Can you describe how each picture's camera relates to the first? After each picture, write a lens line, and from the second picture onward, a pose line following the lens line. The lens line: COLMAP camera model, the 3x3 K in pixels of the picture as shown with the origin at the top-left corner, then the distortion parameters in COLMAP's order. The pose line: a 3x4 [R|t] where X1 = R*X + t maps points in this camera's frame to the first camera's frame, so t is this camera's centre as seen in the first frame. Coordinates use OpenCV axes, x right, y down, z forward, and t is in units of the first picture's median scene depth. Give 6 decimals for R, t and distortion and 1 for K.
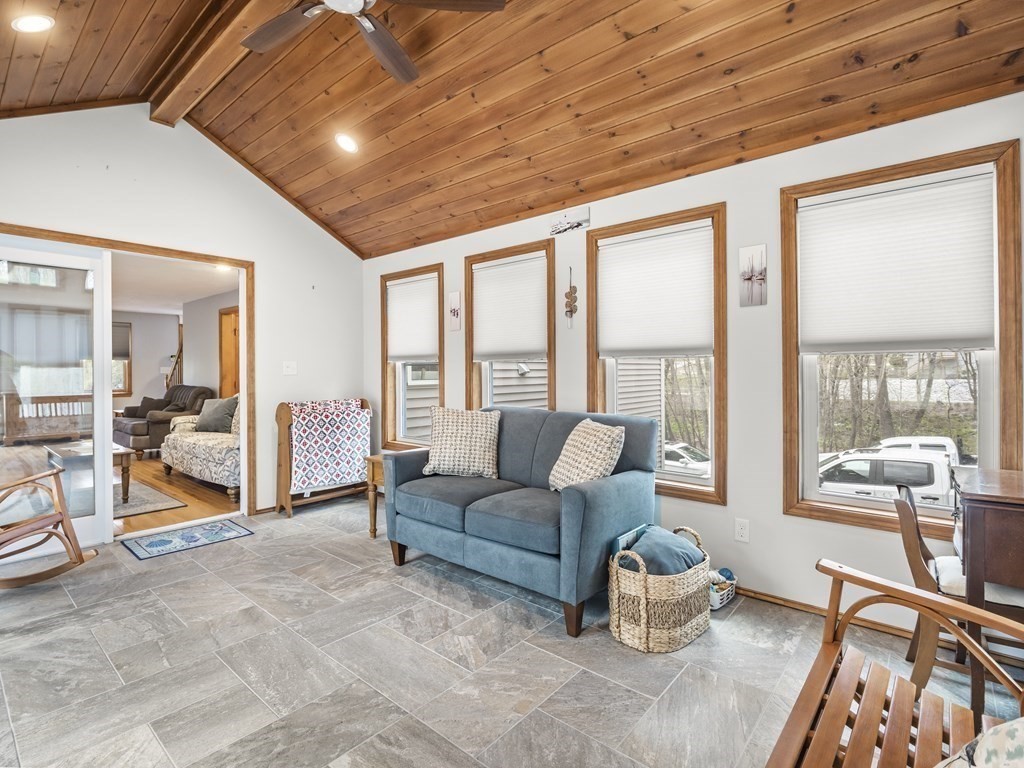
lens RADIAL K [[526.5, 0, 518.4], [0, 526.5, 373.2], [0, 0, 1]] dist [-0.012647, -0.000230]
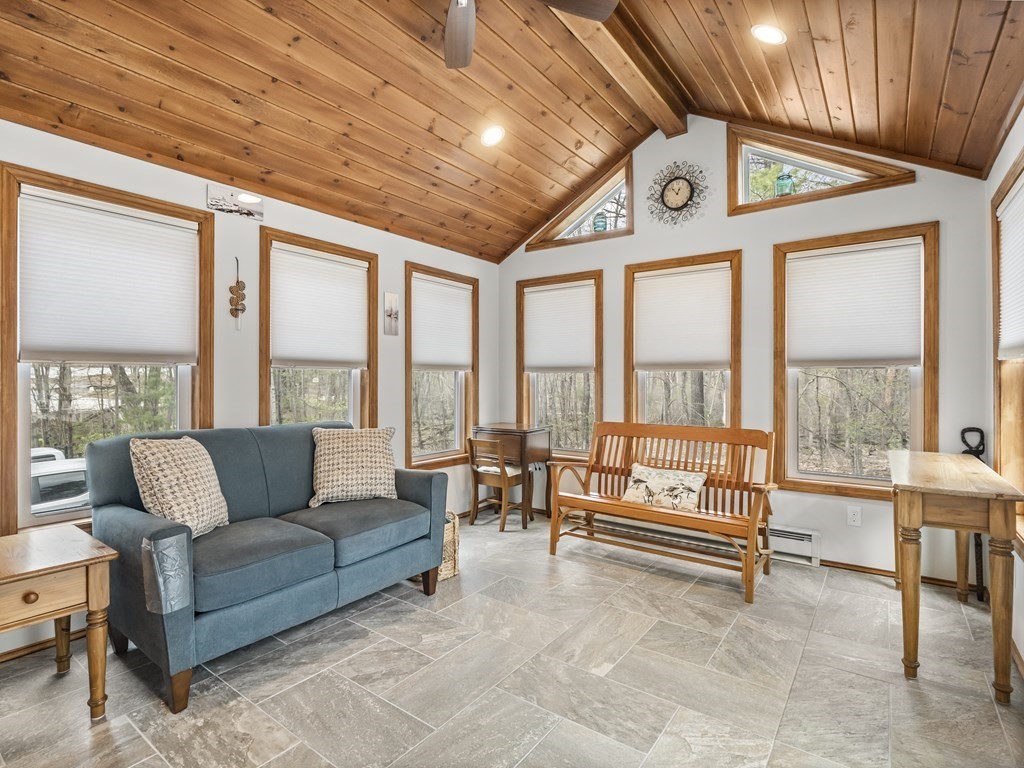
lens RADIAL K [[526.5, 0, 508.8], [0, 526.5, 381.1], [0, 0, 1]] dist [-0.012647, -0.000230]
pose [[-0.102273, 0.004182, 0.994748, -0.938076], [0.002931, 0.999988, -0.003902, 0.003170], [-0.994752, 0.002516, -0.102285, 0.772585]]
